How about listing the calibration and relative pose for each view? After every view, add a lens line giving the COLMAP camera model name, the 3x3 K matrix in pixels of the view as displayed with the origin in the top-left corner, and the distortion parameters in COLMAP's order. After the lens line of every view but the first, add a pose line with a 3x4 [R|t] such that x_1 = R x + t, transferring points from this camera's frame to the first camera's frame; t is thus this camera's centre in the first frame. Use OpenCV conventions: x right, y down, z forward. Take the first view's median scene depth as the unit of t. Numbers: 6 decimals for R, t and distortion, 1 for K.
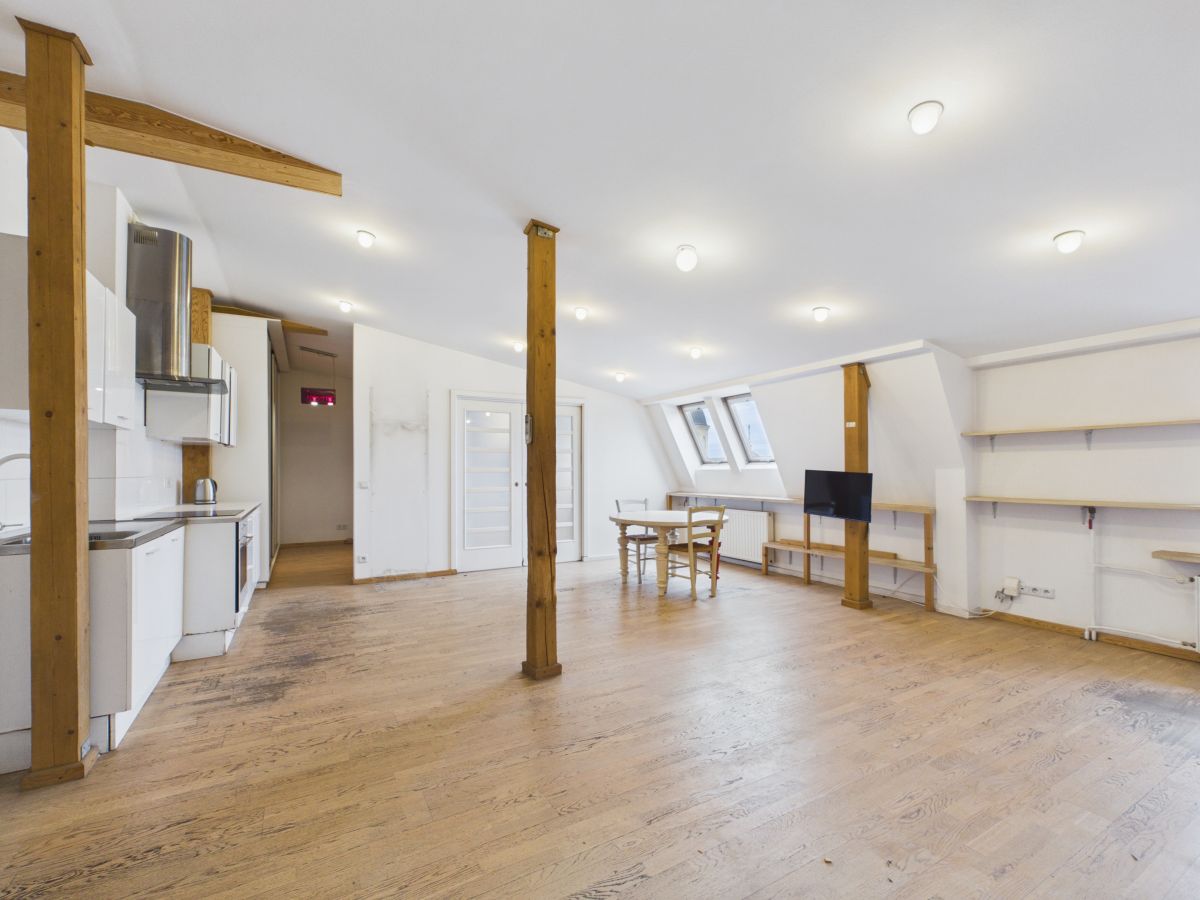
lens RADIAL K [[526.5, 0, 600.2], [0, 526.5, 467.6], [0, 0, 1]] dist [0.001291, -0.000206]
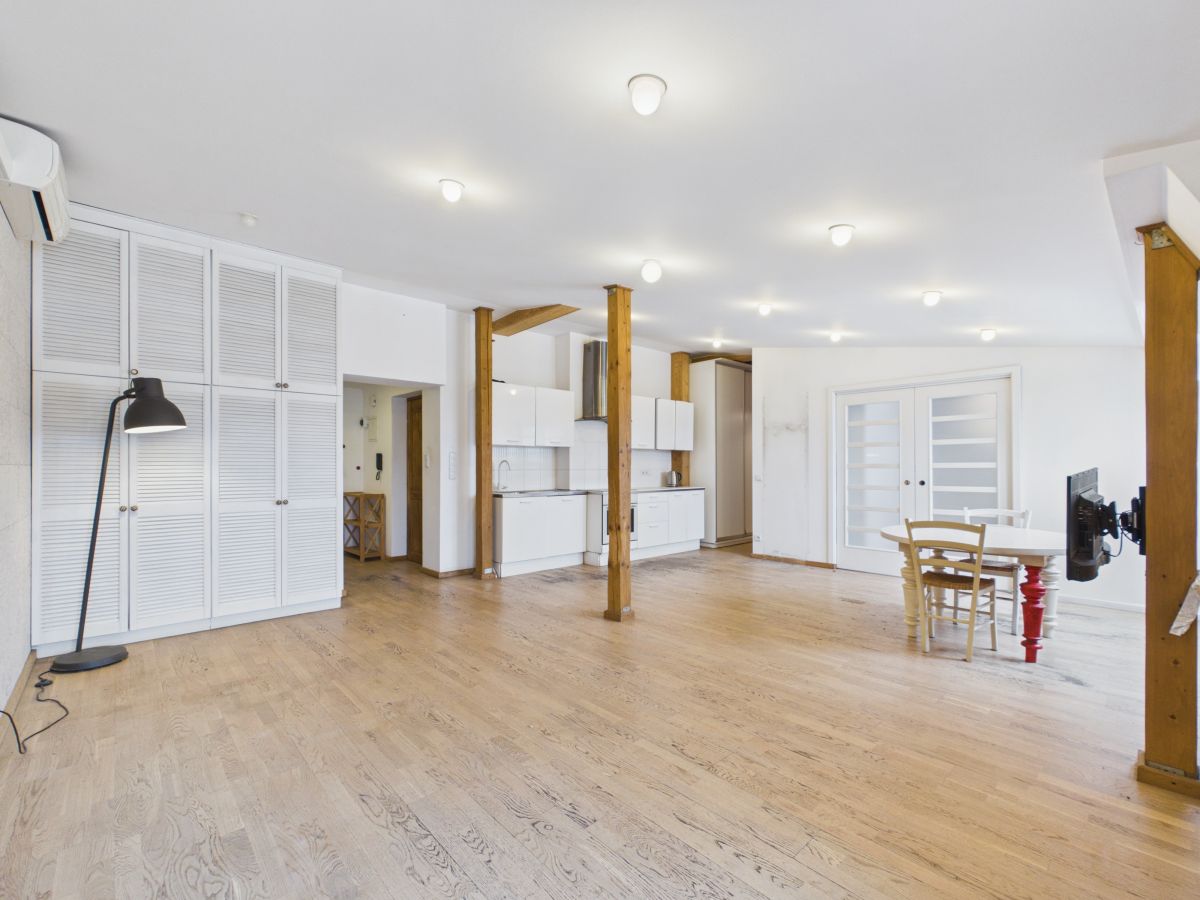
lens RADIAL K [[526.5, 0, 600.2], [0, 526.5, 467.6], [0, 0, 1]] dist [0.001291, -0.000206]
pose [[0.224513, 0.005137, -0.974457, 0.876759], [0.006427, 0.999957, 0.006752, -0.002867], [0.974450, -0.007779, 0.224471, 0.482307]]
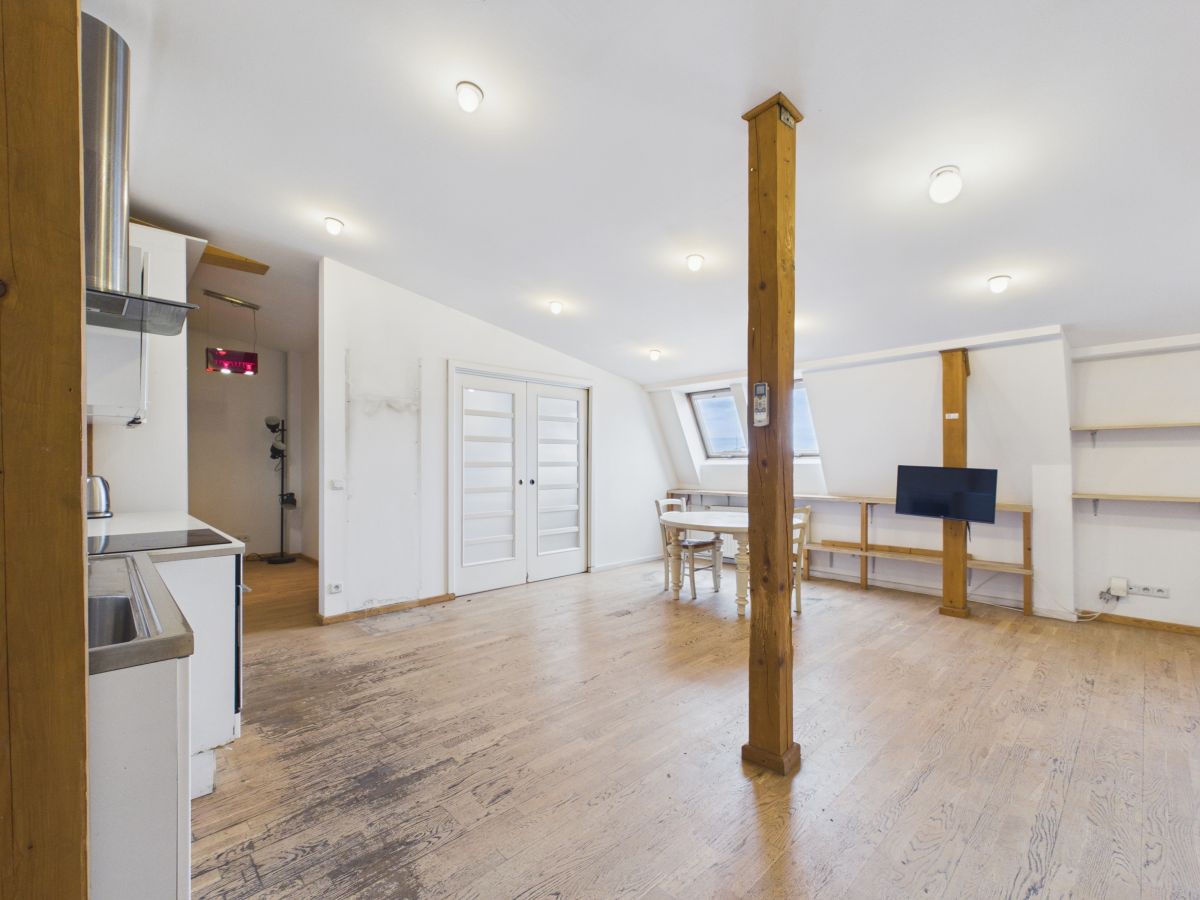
lens RADIAL K [[526.0, 0, 600.1], [0, 526.0, 464.8], [0, 0, 1]] dist [0.000801, 0.000246]
pose [[0.968874, 0.003173, 0.247534, -0.369600], [-0.004323, 0.999982, 0.004101, 0.001868], [-0.247516, -0.005044, 0.968871, 0.288282]]
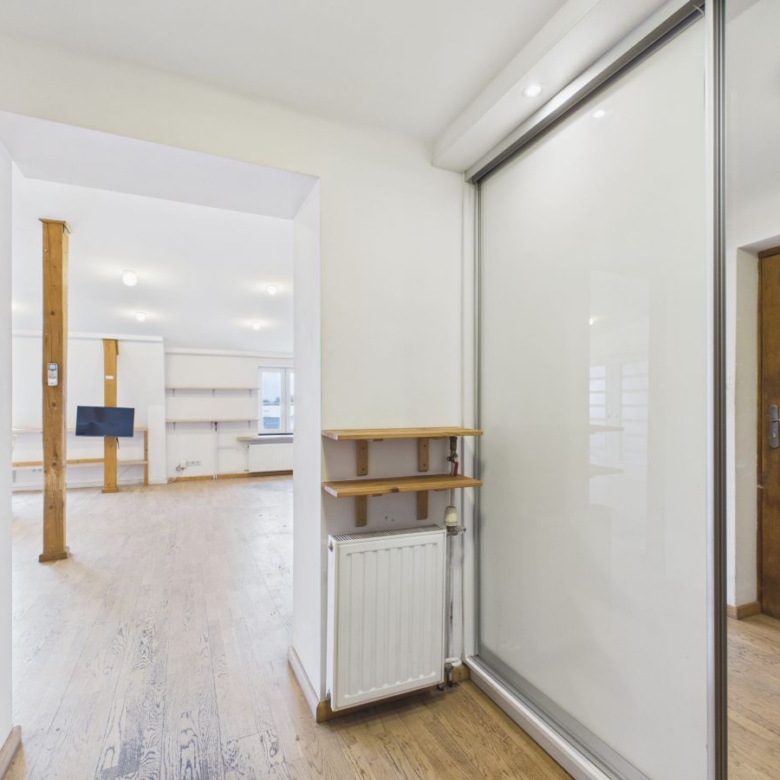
lens RADIAL K [[456.4, 0, 389.7], [0, 456.4, 402.5], [0, 0, 1]] dist [-0.000634, 0.001598]
pose [[0.092953, 0.009574, 0.995624, -0.876826], [-0.004538, 0.999947, -0.009192, 0.002676], [-0.995660, -0.003664, 0.092992, 0.036932]]
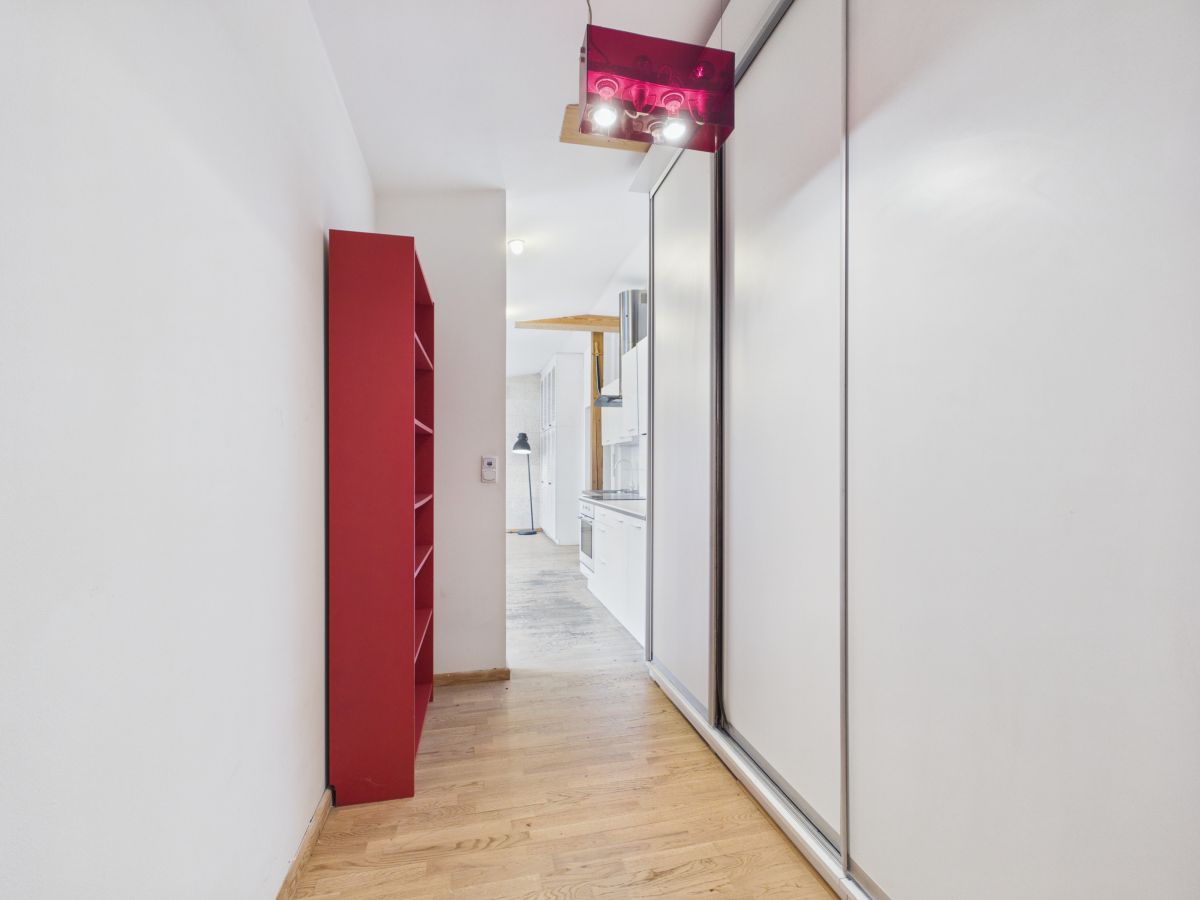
lens RADIAL K [[526.0, 0, 600.1], [0, 526.0, 464.8], [0, 0, 1]] dist [0.000801, 0.000246]
pose [[-0.961953, 0.007016, 0.273124, -0.939815], [0.004320, 0.999936, -0.010472, 0.016481], [-0.273180, -0.008894, -0.961922, 1.976759]]
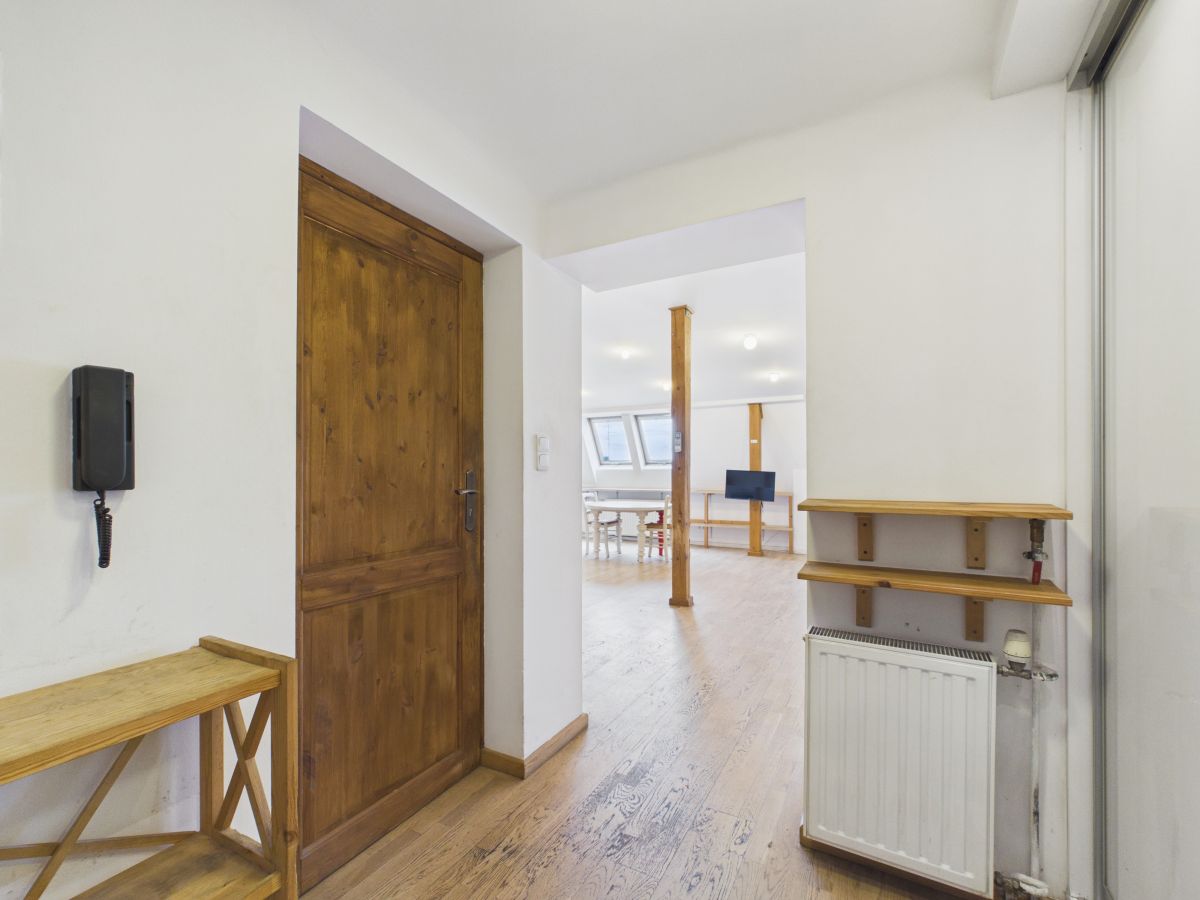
lens RADIAL K [[526.0, 0, 600.1], [0, 526.0, 464.8], [0, 0, 1]] dist [0.000801, 0.000246]
pose [[0.851892, 0.008476, 0.523649, -0.814072], [-0.005779, 0.999960, -0.006783, 0.002185], [-0.523685, 0.002752, 0.851907, -0.119897]]
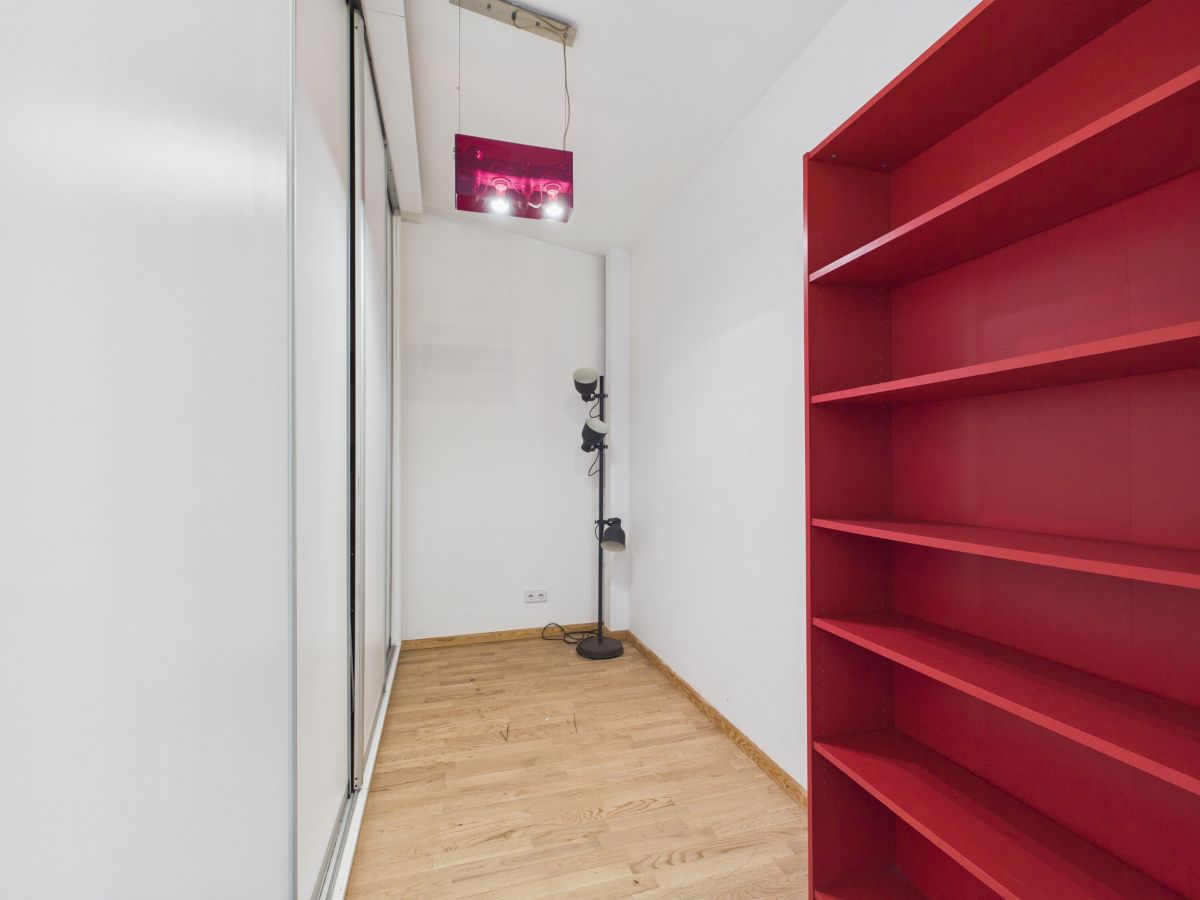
lens RADIAL K [[526.0, 0, 600.1], [0, 526.0, 464.8], [0, 0, 1]] dist [0.000801, 0.000246]
pose [[0.975376, 0.001826, -0.220540, -0.716794], [-0.001304, 0.999996, 0.002512, 0.012733], [0.220544, -0.002163, 0.975375, 1.240561]]
